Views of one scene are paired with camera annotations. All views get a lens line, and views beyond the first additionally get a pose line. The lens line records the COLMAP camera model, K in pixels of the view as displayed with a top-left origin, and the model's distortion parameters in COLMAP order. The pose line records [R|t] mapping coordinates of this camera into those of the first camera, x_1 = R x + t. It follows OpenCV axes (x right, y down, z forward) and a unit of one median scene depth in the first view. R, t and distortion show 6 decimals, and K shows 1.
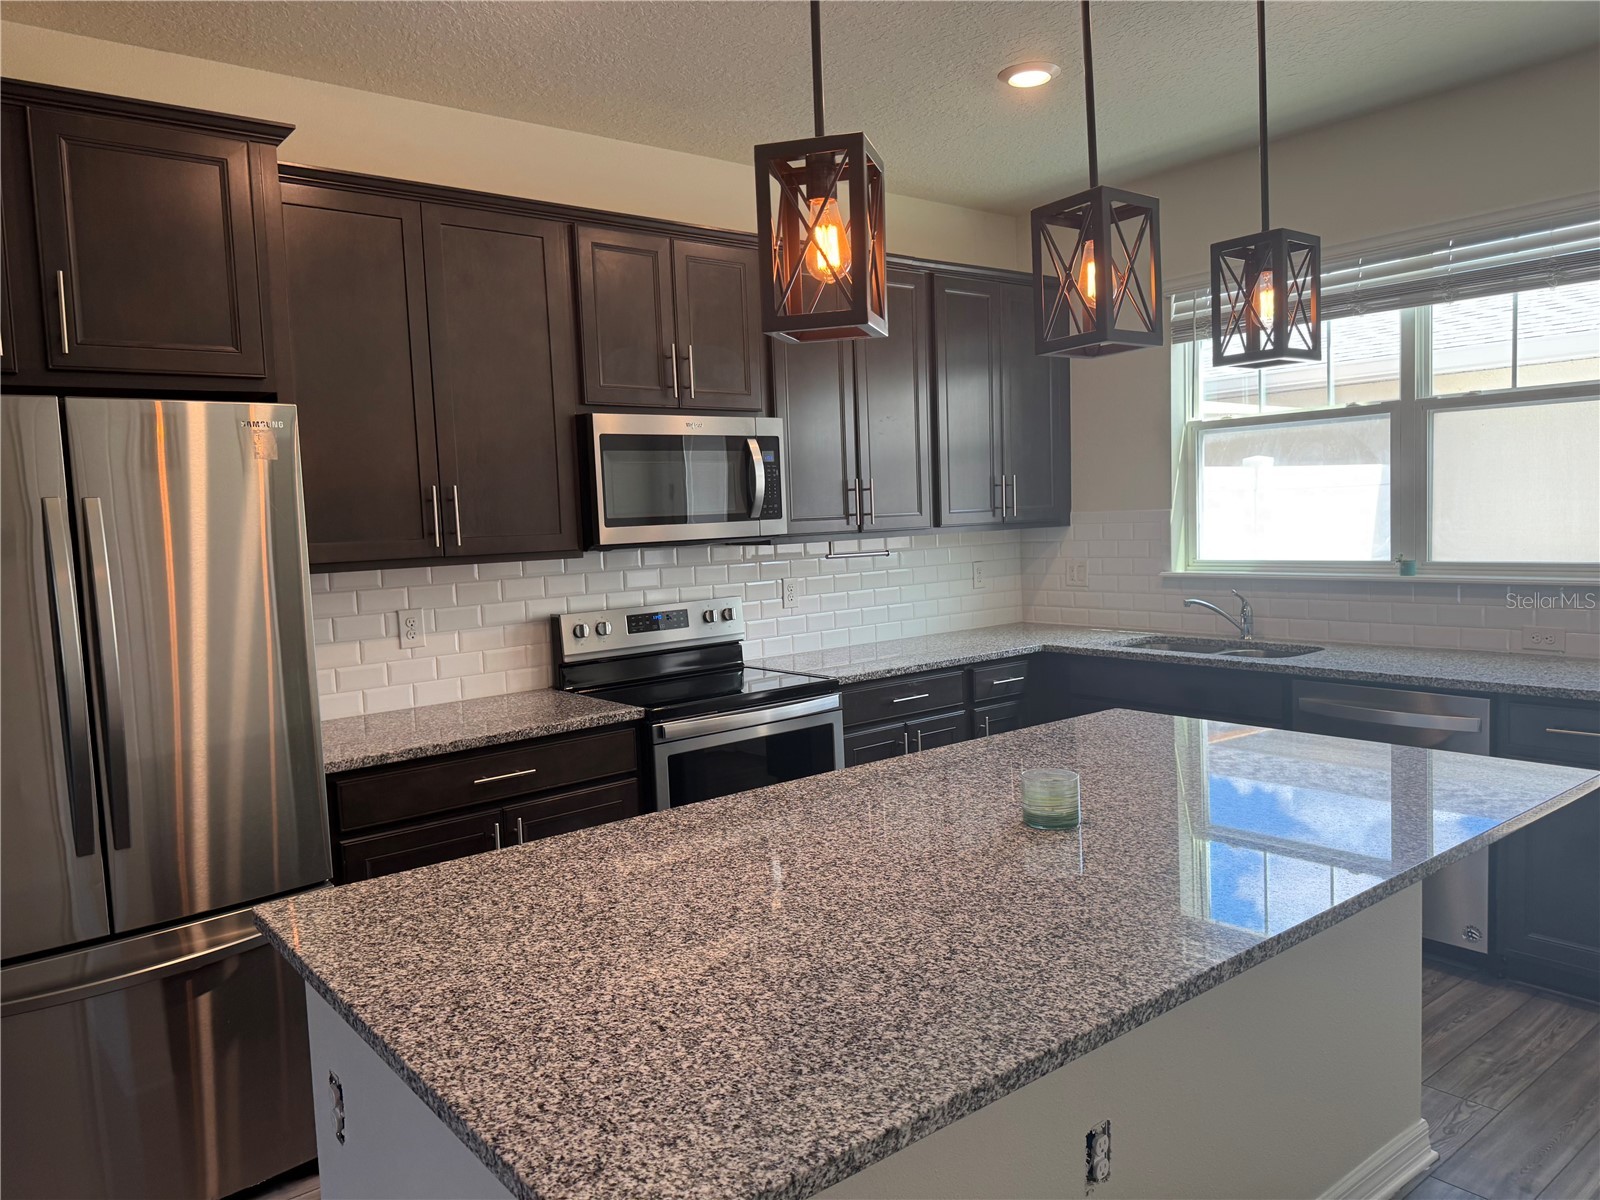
lens RADIAL K [[1131.9, 0, 758.2], [0, 1131.9, 604.4], [0, 0, 1]] dist [0.025322, -0.034902]
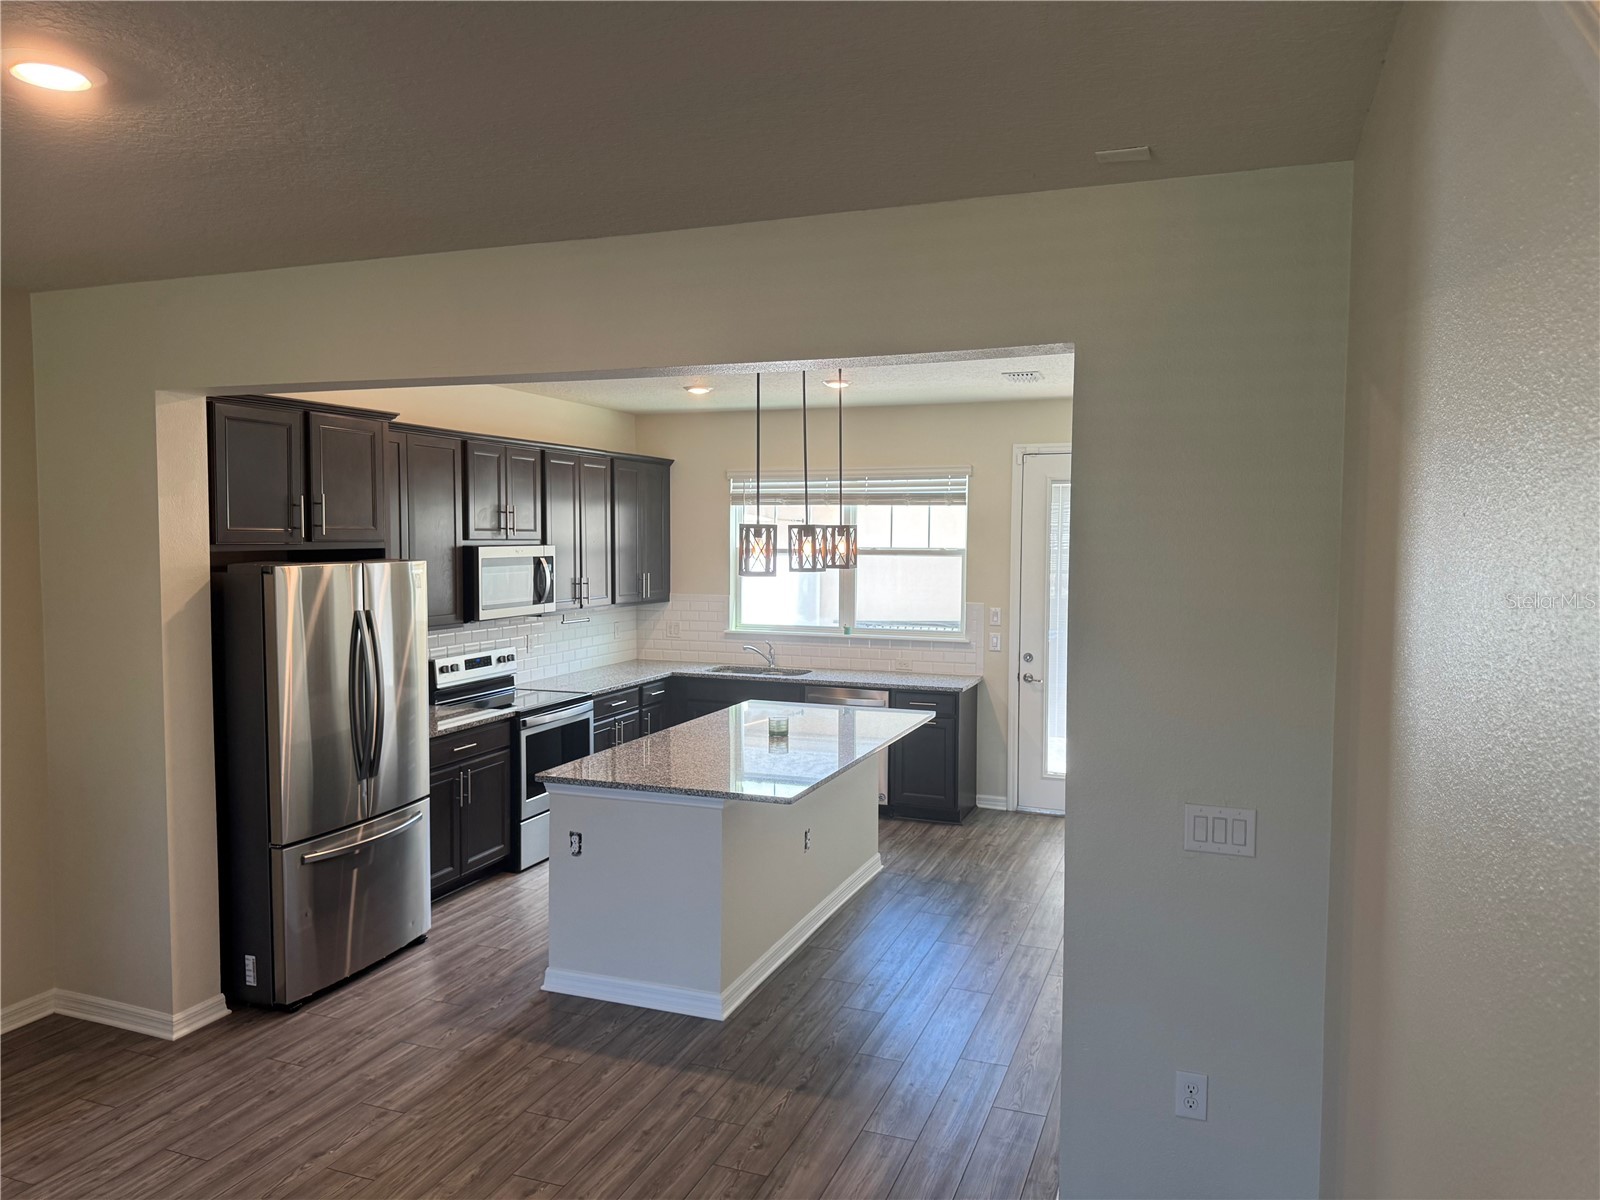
lens RADIAL K [[1131.9, 0, 797.5], [0, 1131.9, 598.8], [0, 0, 1]] dist [0.025322, -0.034902]
pose [[0.847625, 0.013965, 0.530411, -0.583493], [0.004056, 0.999454, -0.032797, -0.022449], [-0.530580, 0.029951, 0.847106, -0.677452]]
